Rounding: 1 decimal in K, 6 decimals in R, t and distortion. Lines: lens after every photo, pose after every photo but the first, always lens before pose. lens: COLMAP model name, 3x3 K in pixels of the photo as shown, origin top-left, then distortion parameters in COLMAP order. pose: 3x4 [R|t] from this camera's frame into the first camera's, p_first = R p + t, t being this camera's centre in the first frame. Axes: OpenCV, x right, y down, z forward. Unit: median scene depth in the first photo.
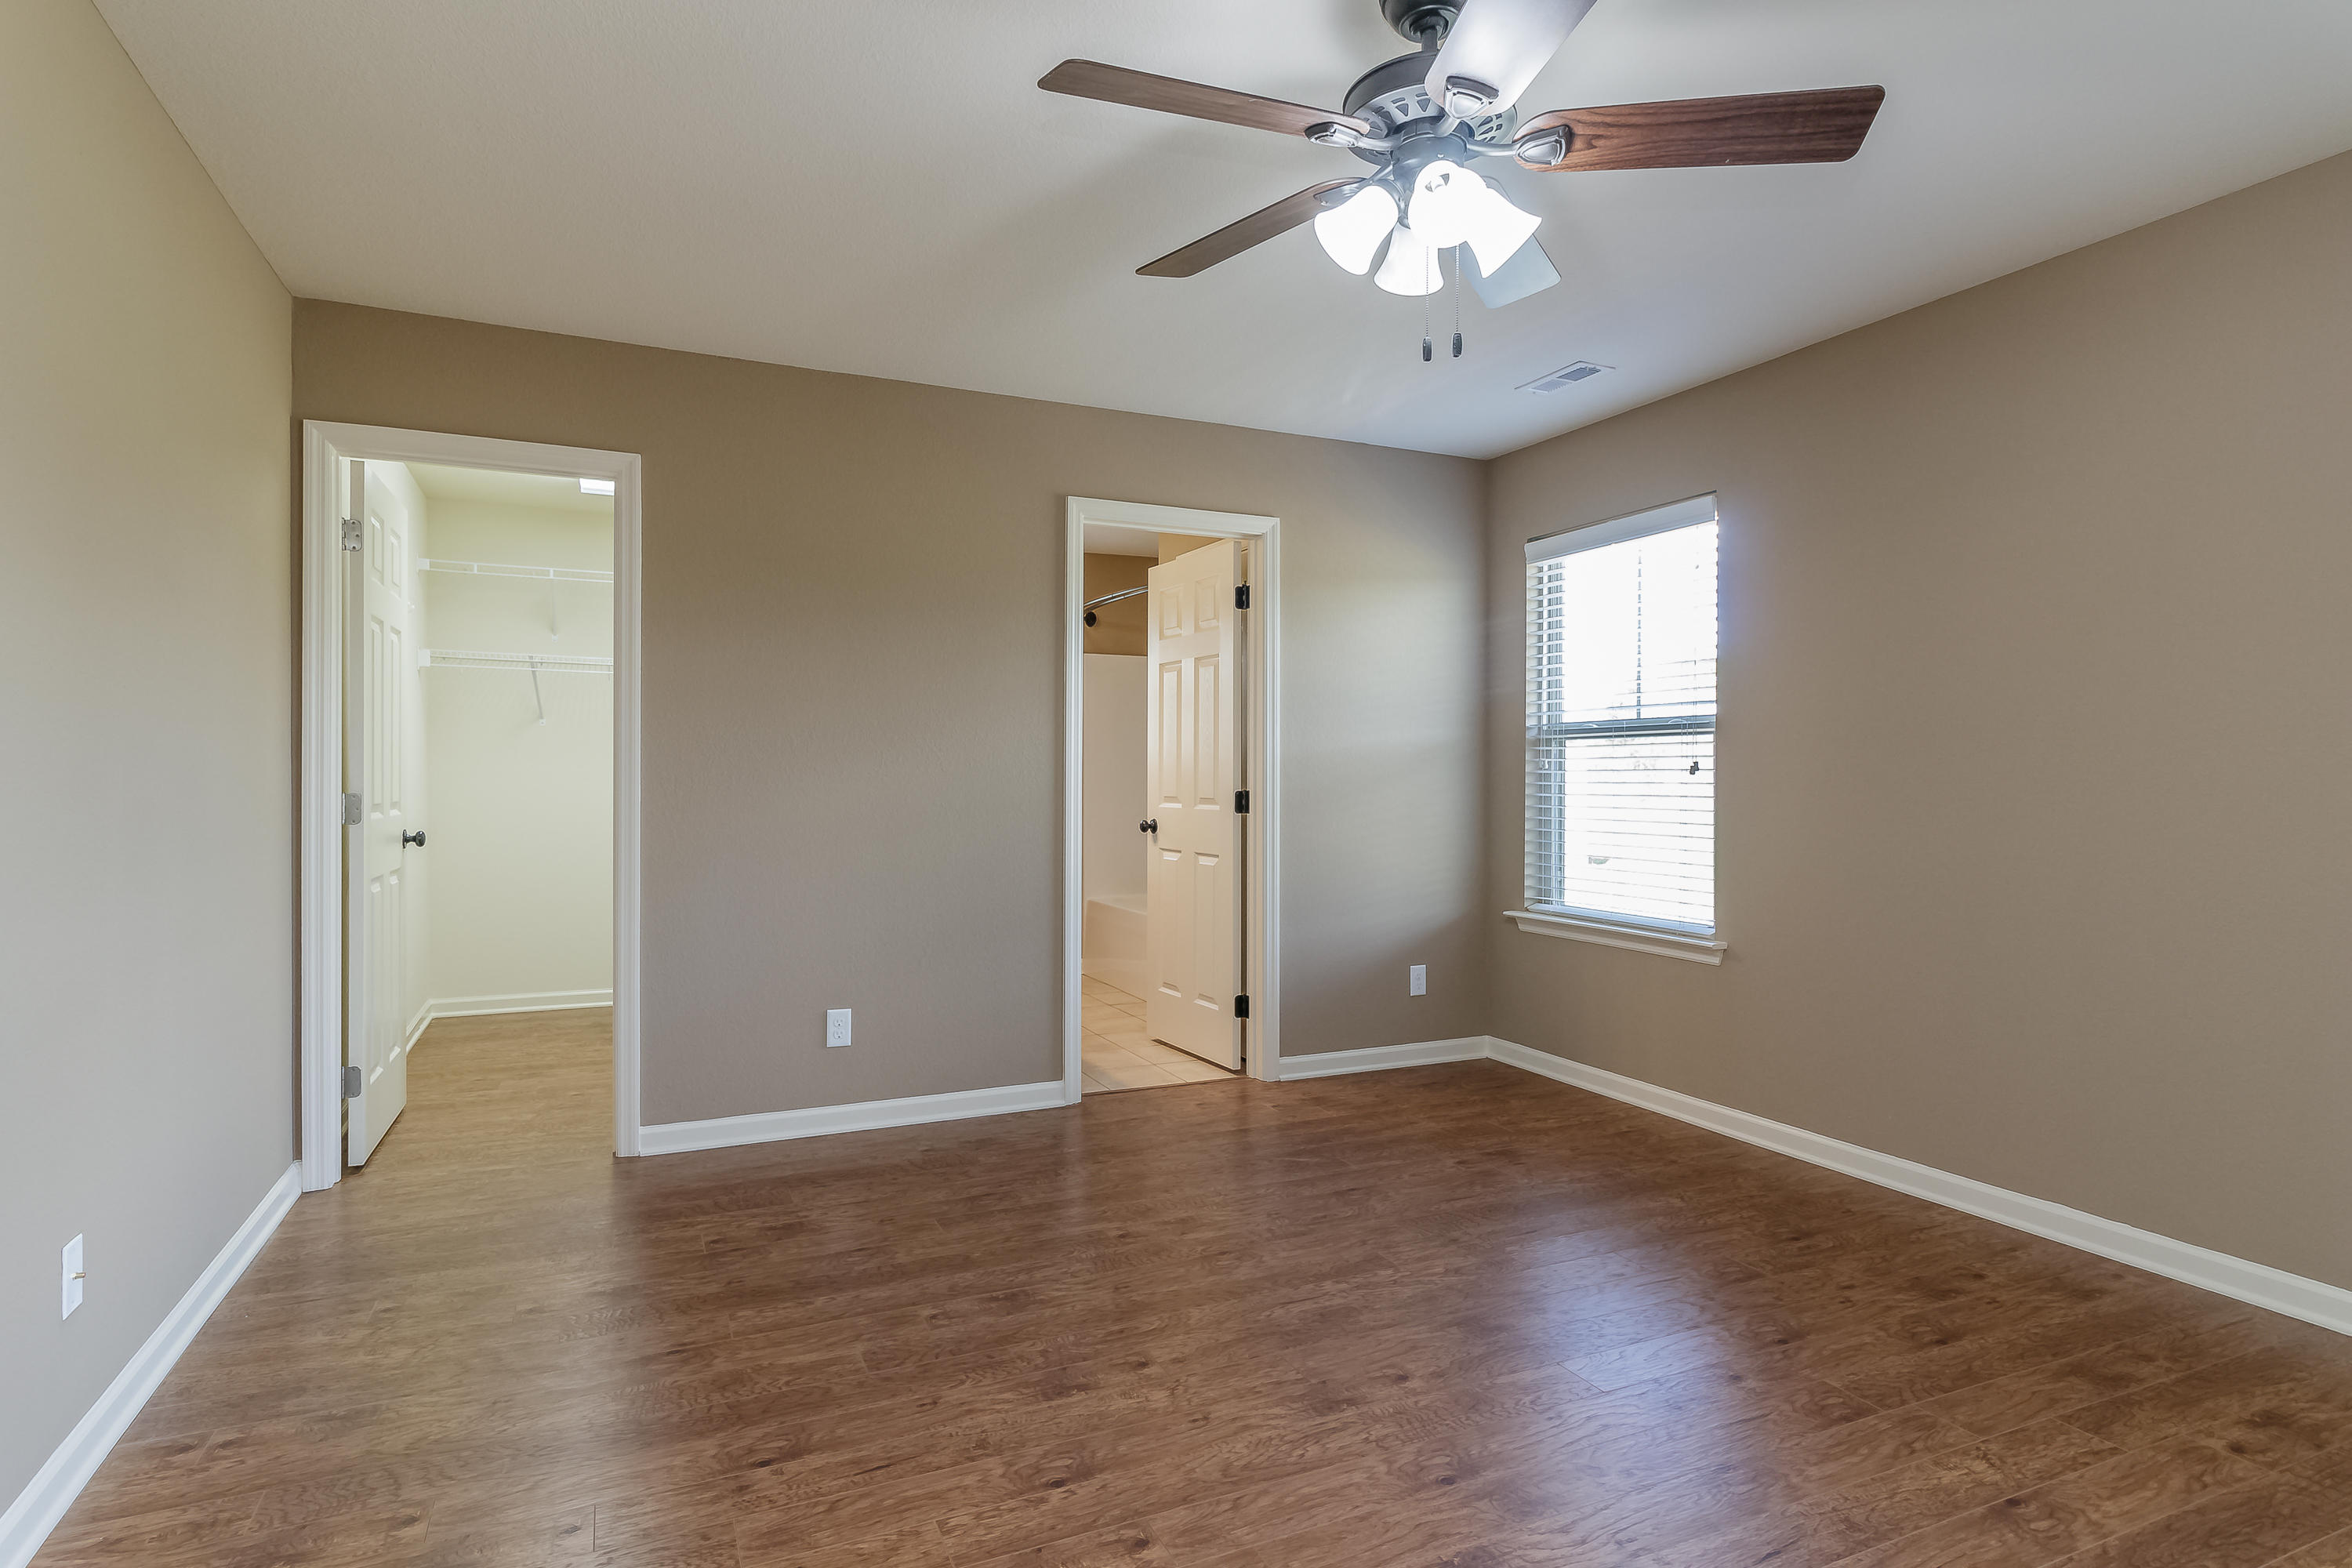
lens RADIAL K [[1211.5, 0, 1168.5], [0, 1211.5, 777.3], [0, 0, 1]] dist [0.002796, 0.000473]
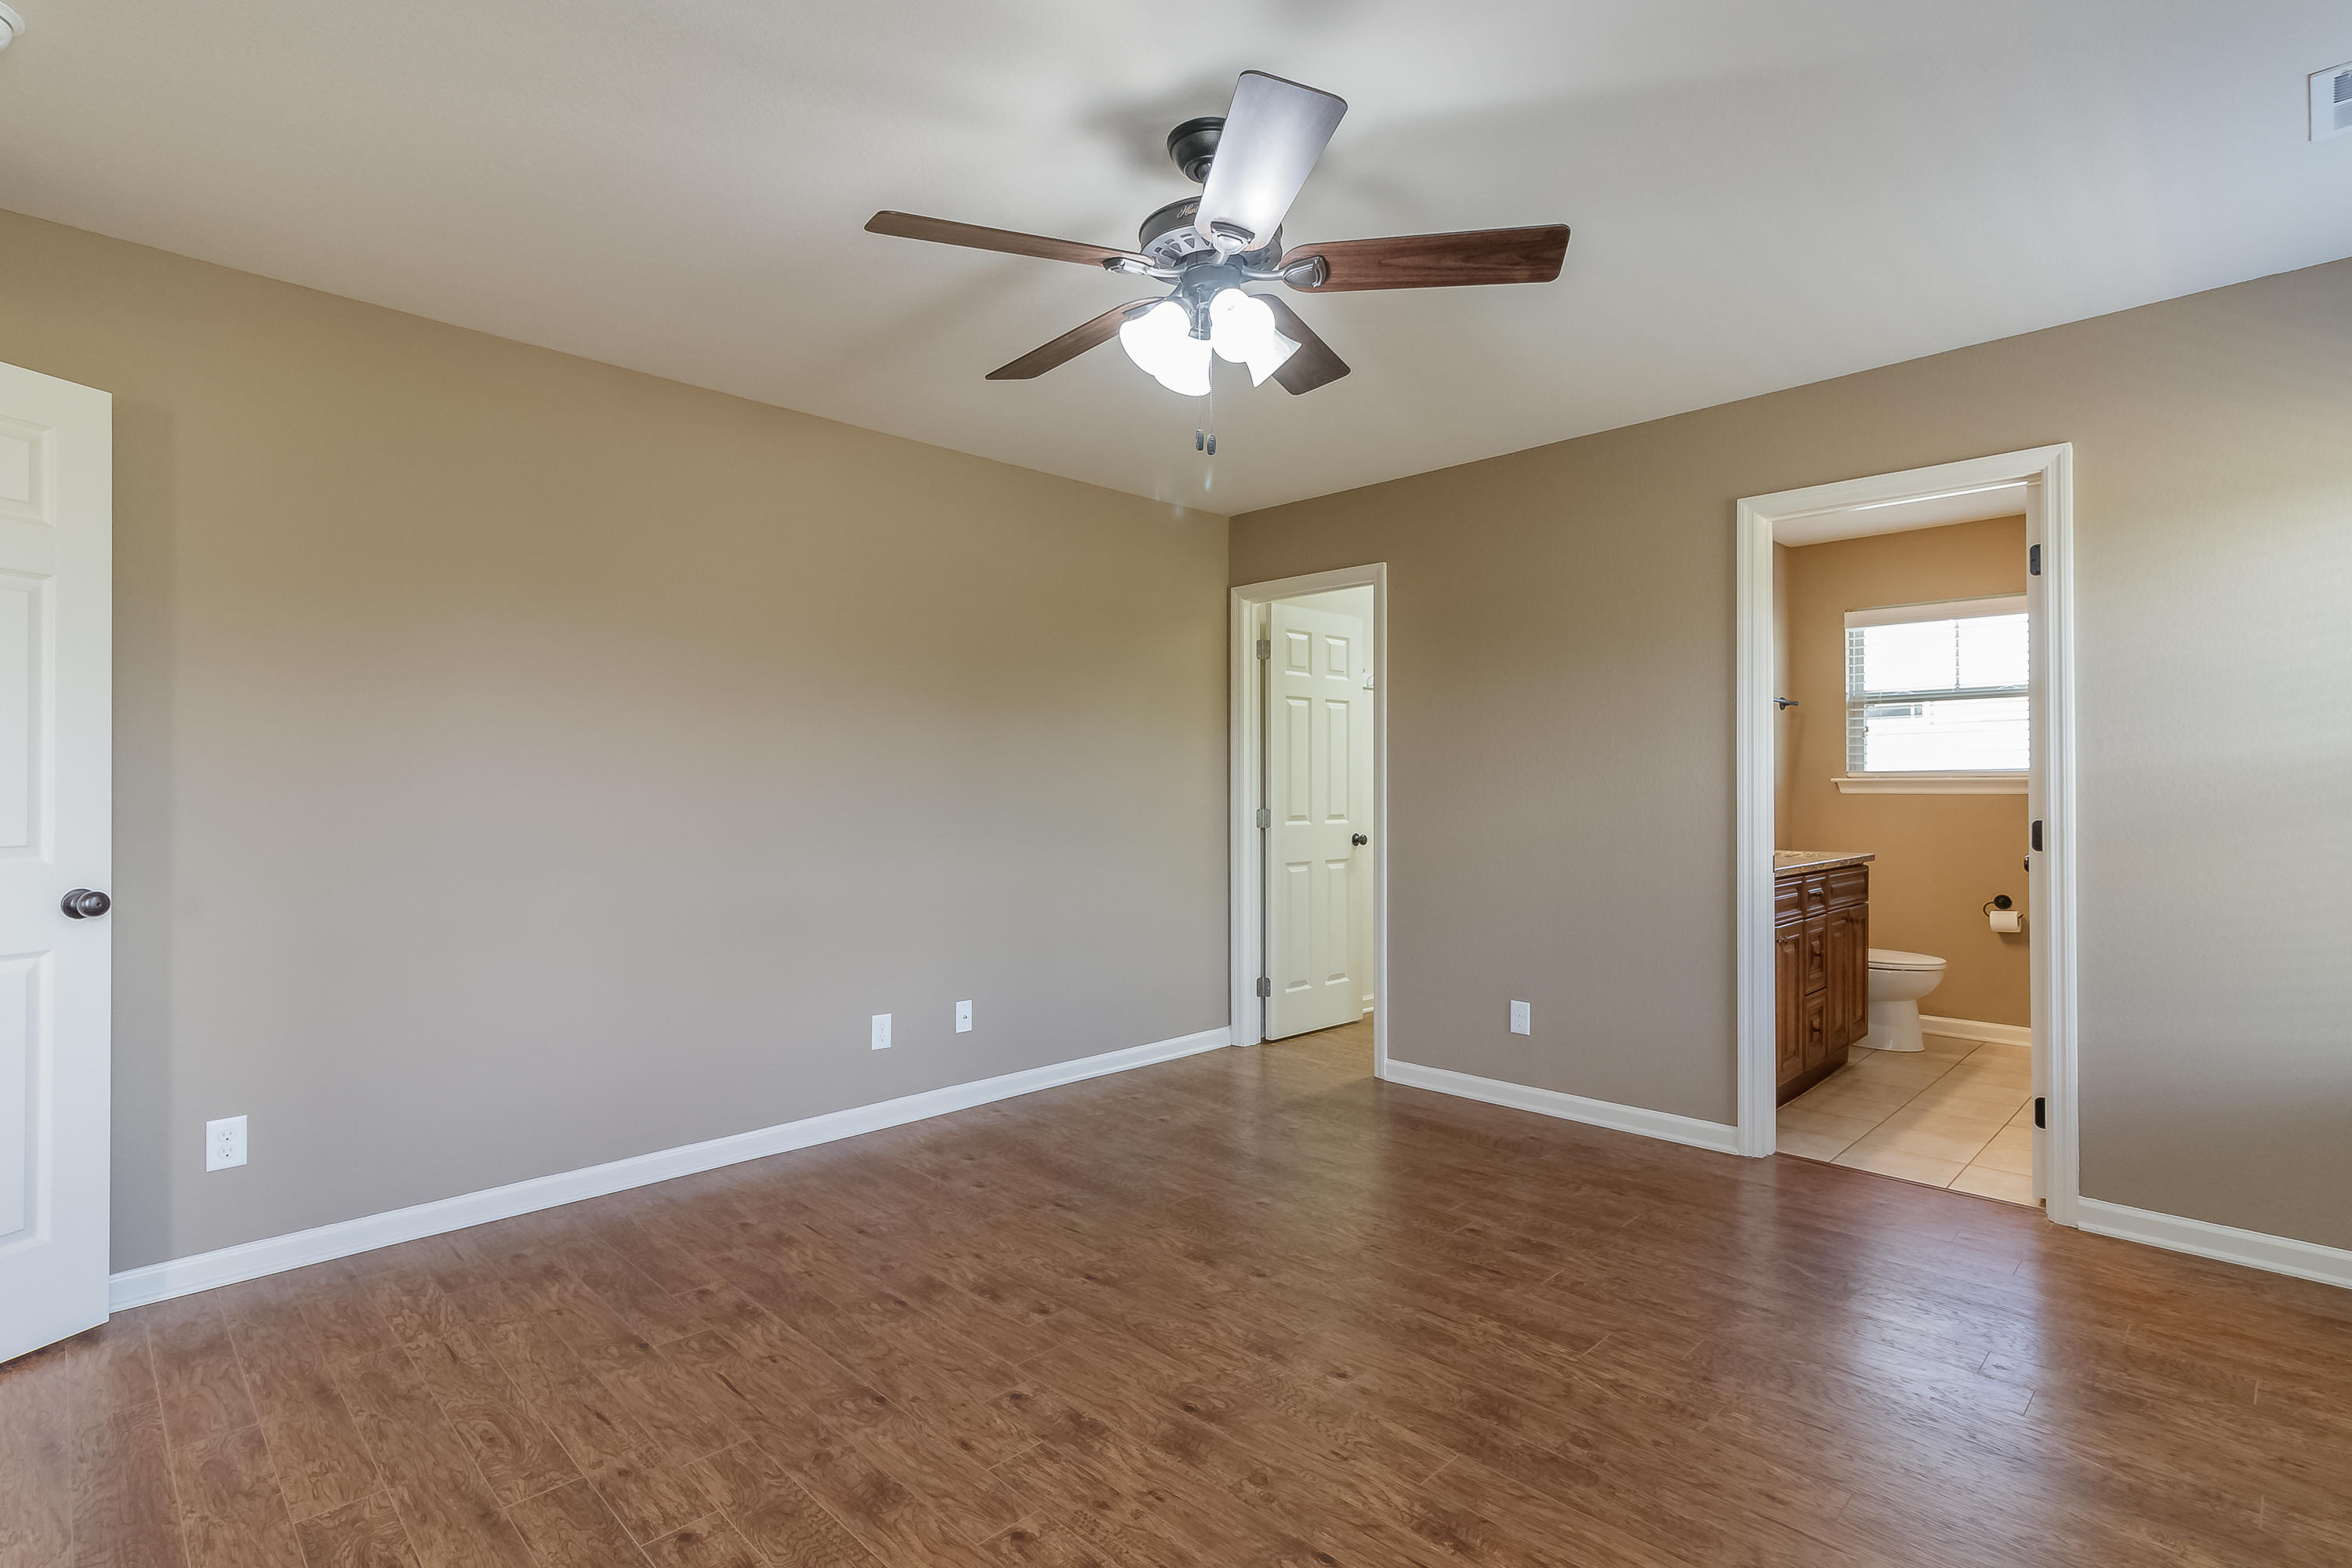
lens RADIAL K [[1140.5, 0, 1149.9], [0, 1140.5, 779.4], [0, 0, 1]] dist [0.000547, 0.002359]
pose [[0.340461, -0.010282, -0.940202, 0.823740], [0.000563, 0.999942, -0.010731, -0.014112], [0.940258, 0.003124, 0.340447, 0.378143]]
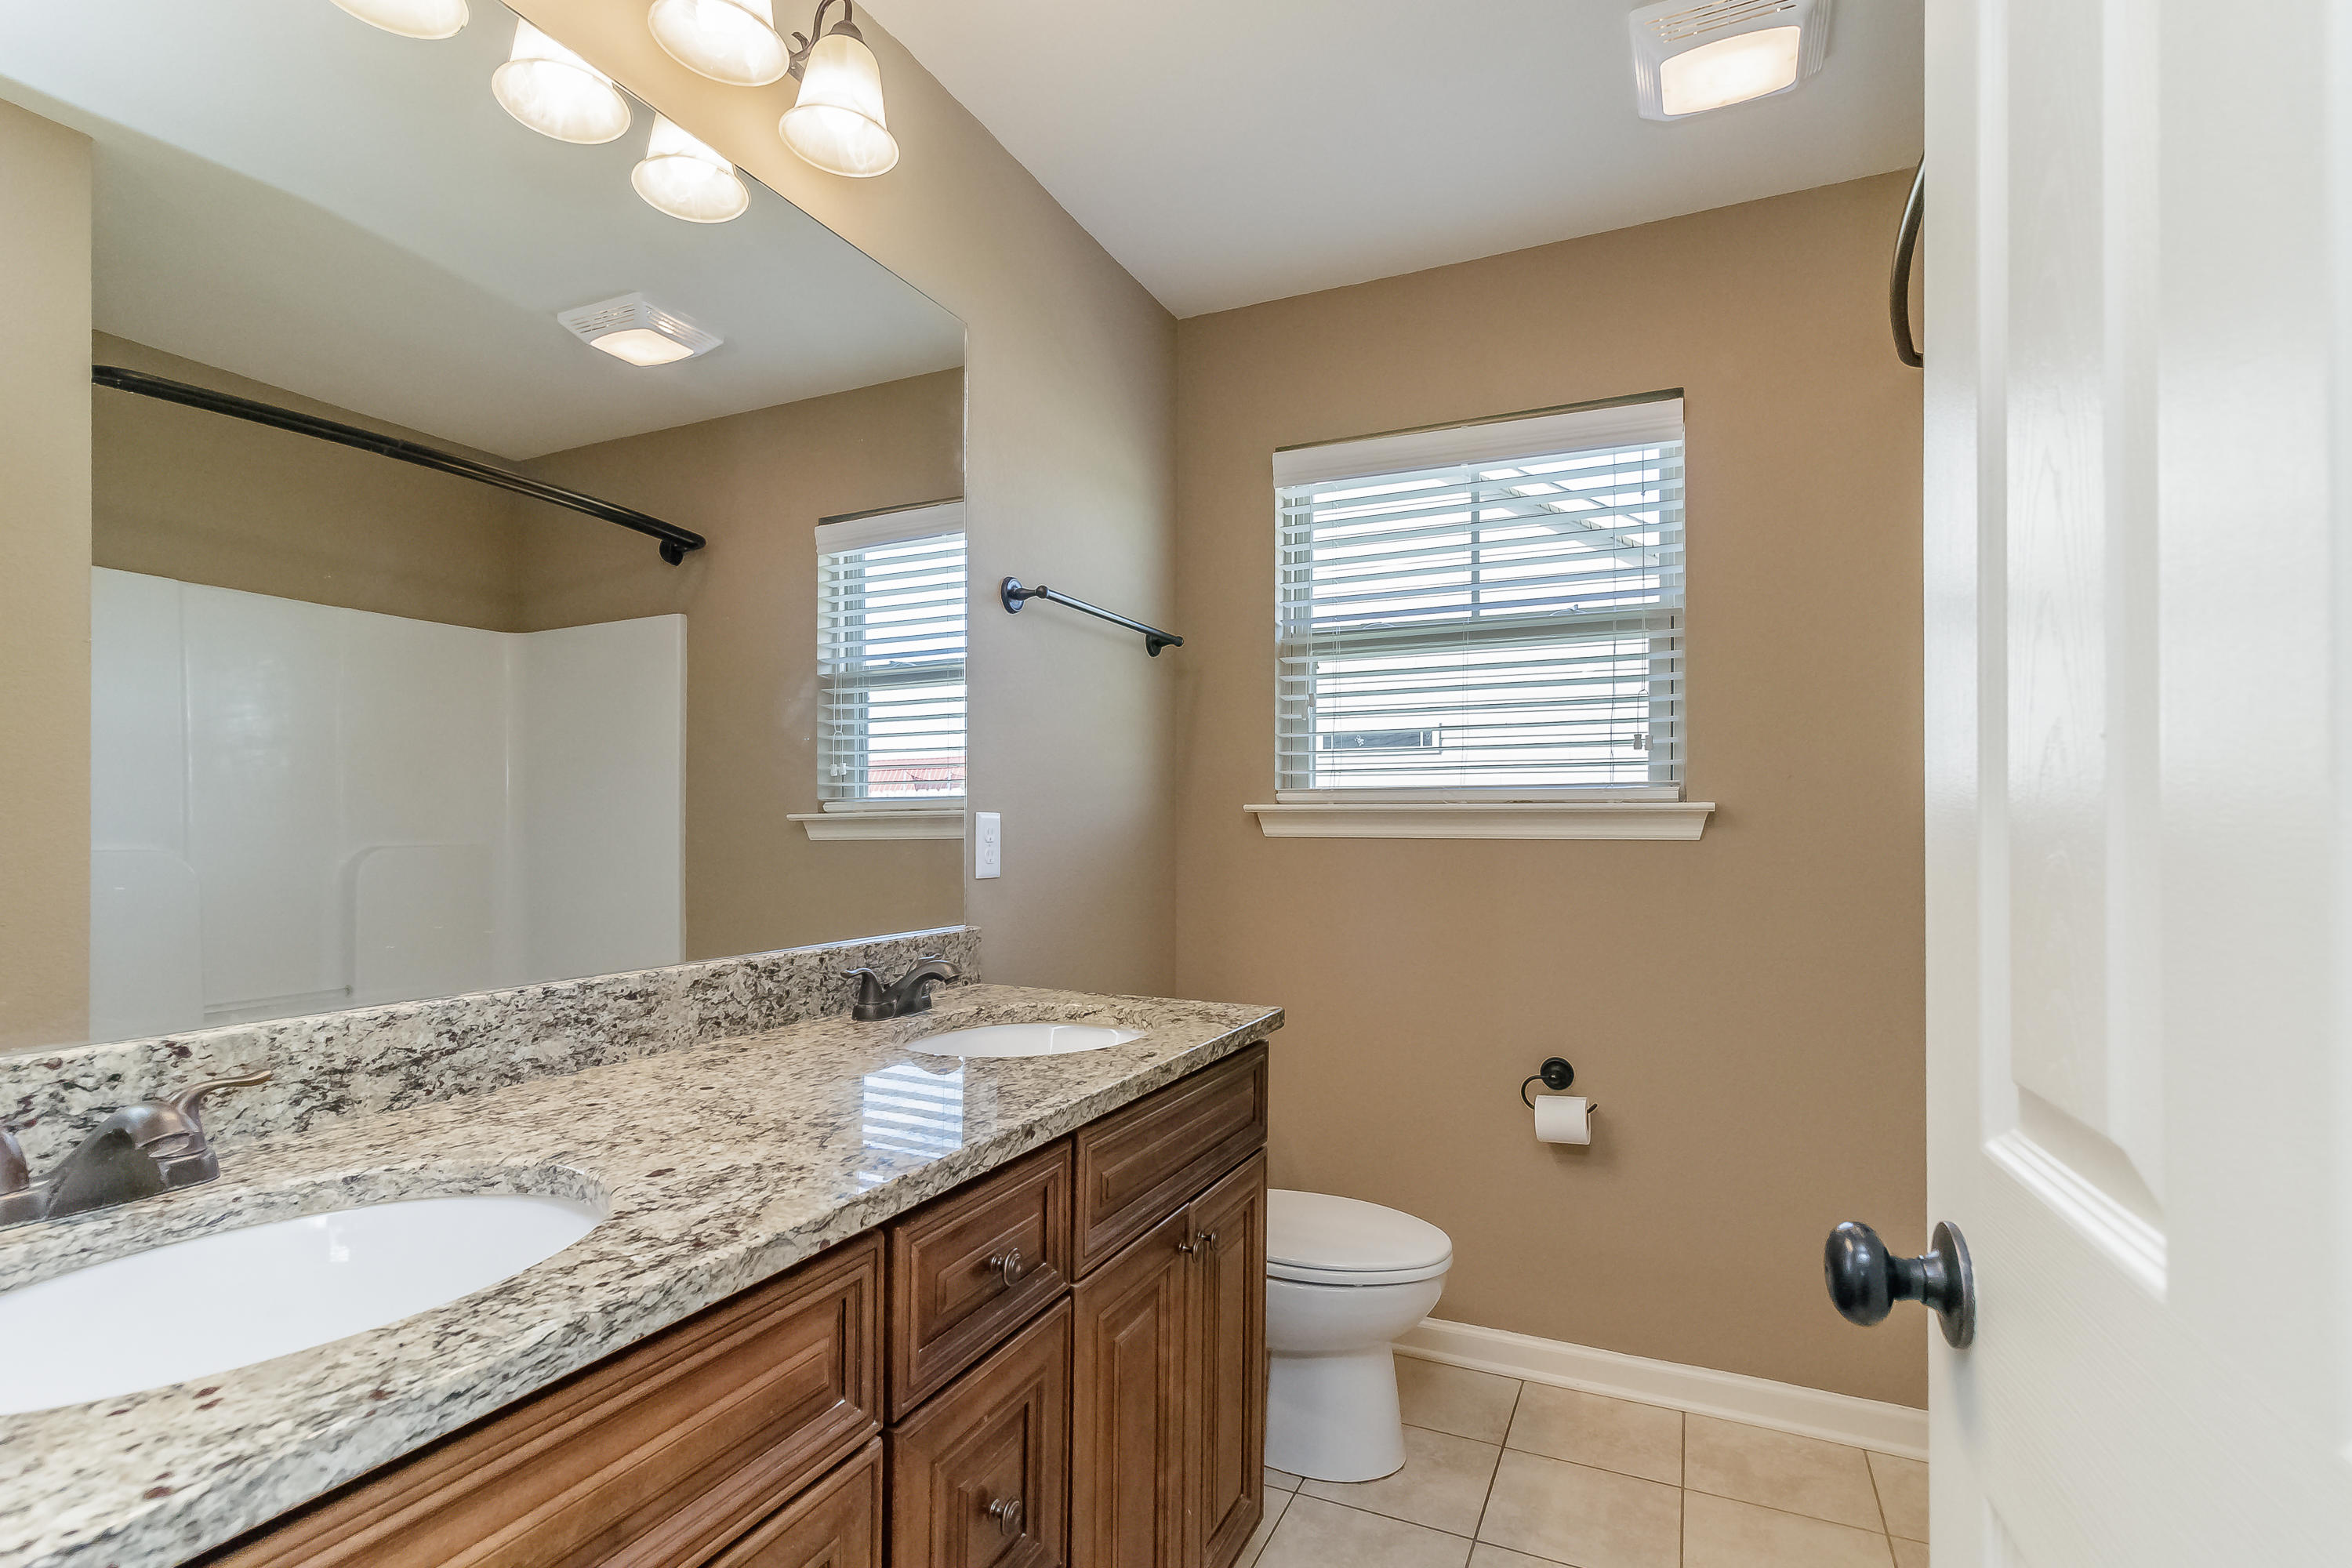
lens RADIAL K [[1140.5, 0, 1155.6], [0, 1140.5, 795.0], [0, 0, 1]] dist [0.000547, 0.002359]
pose [[0.641063, -0.017894, -0.767279, 0.050839], [-0.004384, 0.999626, -0.026976, -0.018916], [0.767475, 0.020657, 0.640746, 1.480569]]
